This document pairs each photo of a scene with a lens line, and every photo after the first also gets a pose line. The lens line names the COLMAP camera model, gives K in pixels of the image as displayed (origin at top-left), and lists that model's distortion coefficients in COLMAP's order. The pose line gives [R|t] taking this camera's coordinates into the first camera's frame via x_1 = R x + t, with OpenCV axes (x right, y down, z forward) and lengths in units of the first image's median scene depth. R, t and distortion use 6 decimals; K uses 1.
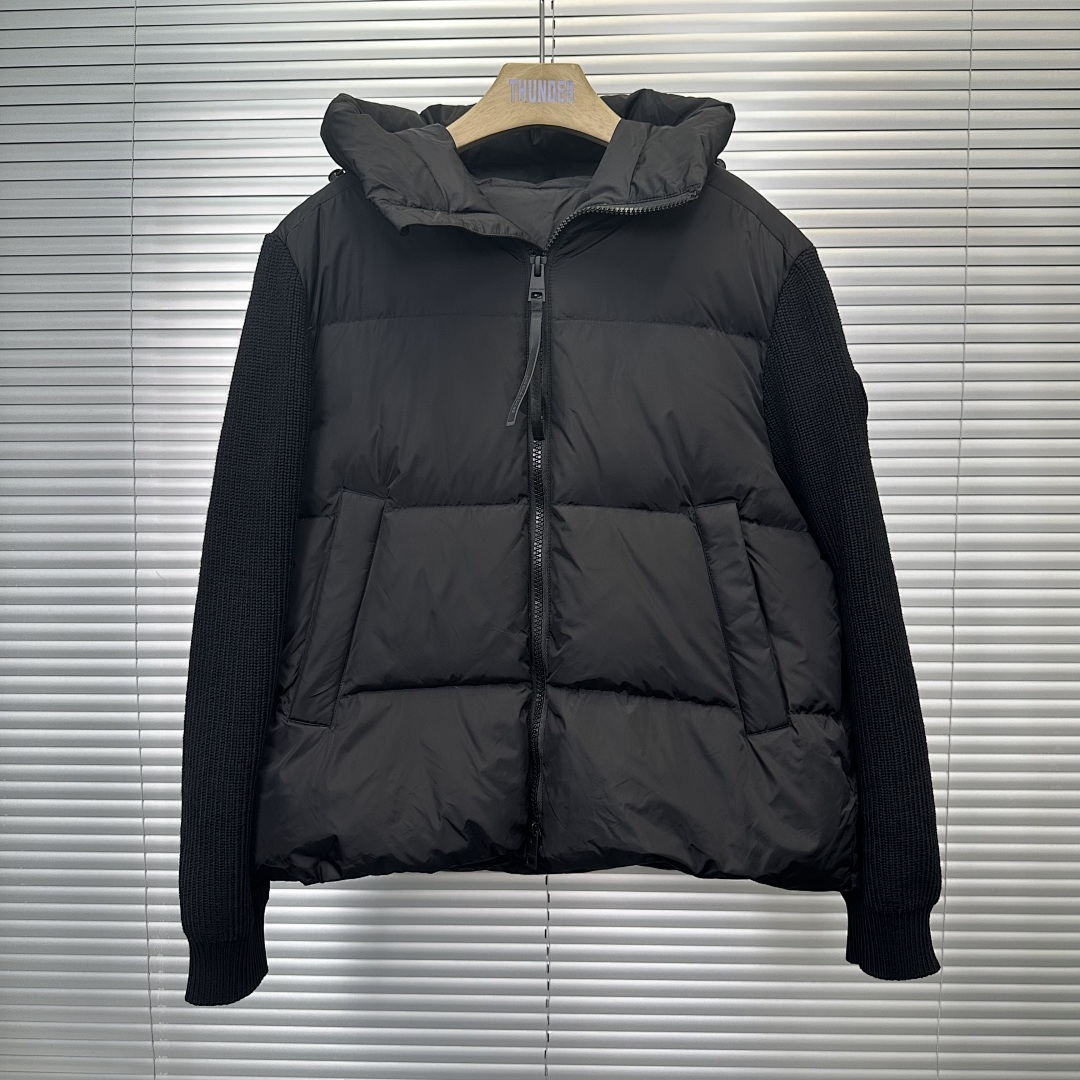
lens RADIAL K [[969.6, 0, 540.0], [0, 969.6, 540.0], [0, 0, 1]] dist [0.126315, -0.240495]
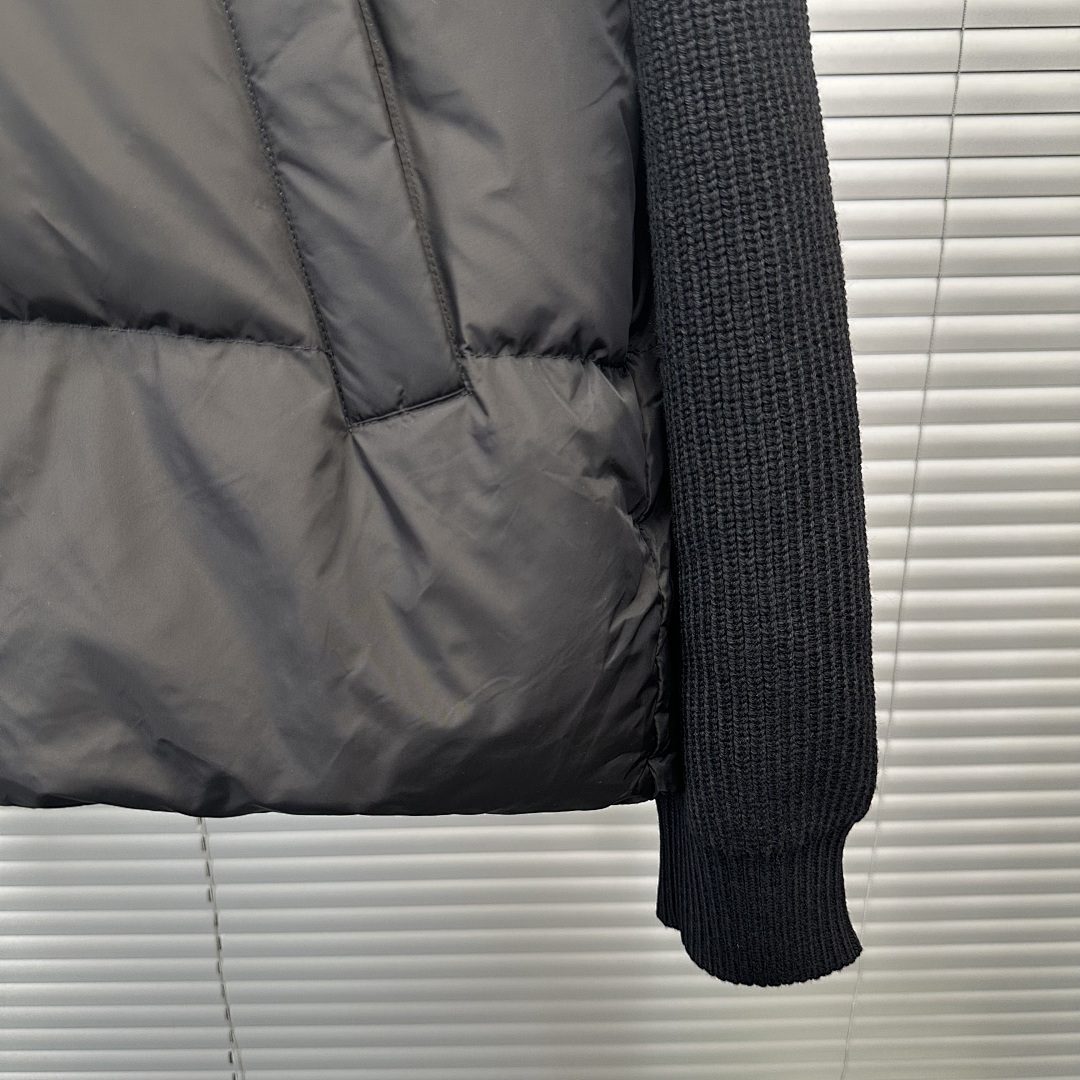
lens RADIAL K [[988.9, 0, 539.5], [0, 988.9, 568.1], [0, 0, 1]] dist [0.138792, -0.248501]
pose [[0.998963, -0.035395, 0.028652, 0.266637], [0.026151, 0.960980, 0.275378, 0.152867], [-0.037281, -0.274343, 0.960909, 0.645450]]
